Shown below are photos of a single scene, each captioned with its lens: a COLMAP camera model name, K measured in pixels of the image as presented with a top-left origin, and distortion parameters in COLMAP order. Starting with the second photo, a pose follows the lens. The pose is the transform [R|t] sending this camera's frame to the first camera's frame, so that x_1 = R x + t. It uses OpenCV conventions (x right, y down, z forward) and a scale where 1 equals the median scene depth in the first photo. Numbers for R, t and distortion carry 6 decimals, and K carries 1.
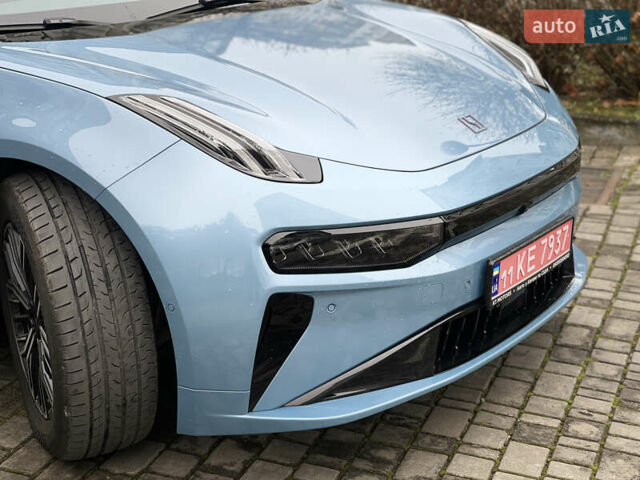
lens RADIAL K [[1212.2, 0, 320.0], [0, 1212.2, 240.0], [0, 0, 1]] dist [0.286269, -0.046036]
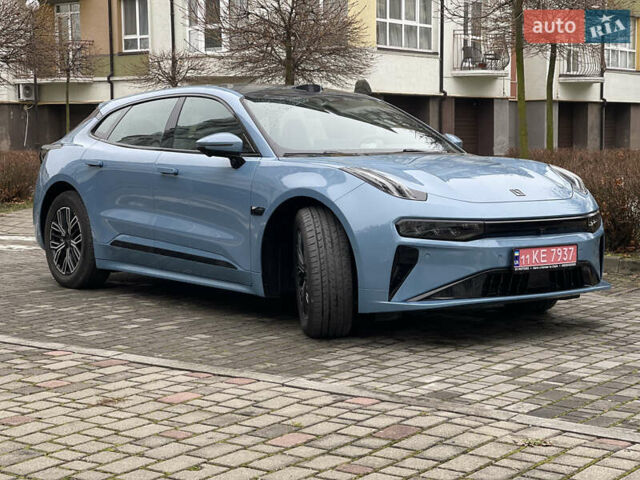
lens RADIAL K [[1212.2, 0, 320.0], [0, 1212.2, 240.0], [0, 0, 1]] dist [0.286269, -0.046036]
pose [[0.955716, 0.006329, -0.294223, 0.474452], [-0.077704, 0.969716, -0.231546, 0.555940], [0.283848, 0.244155, 0.927264, -1.122110]]
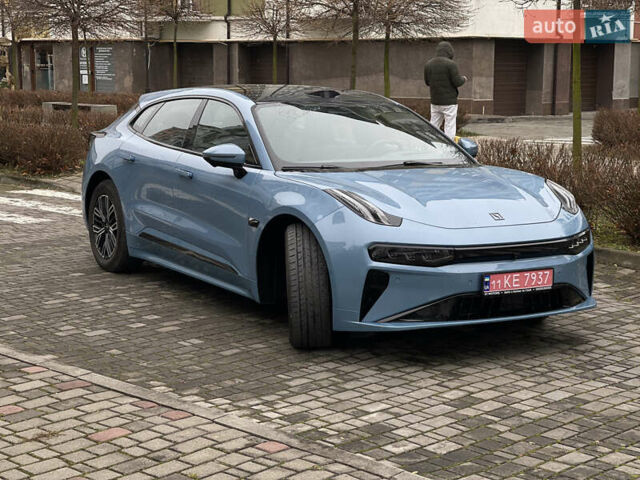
lens RADIAL K [[1212.2, 0, 320.0], [0, 1212.2, 240.0], [0, 0, 1]] dist [0.286269, -0.046036]
pose [[0.916251, 0.054673, -0.396856, 0.789459], [-0.127459, 0.978950, -0.159410, 0.369261], [0.379787, 0.196643, 0.903932, -1.170399]]
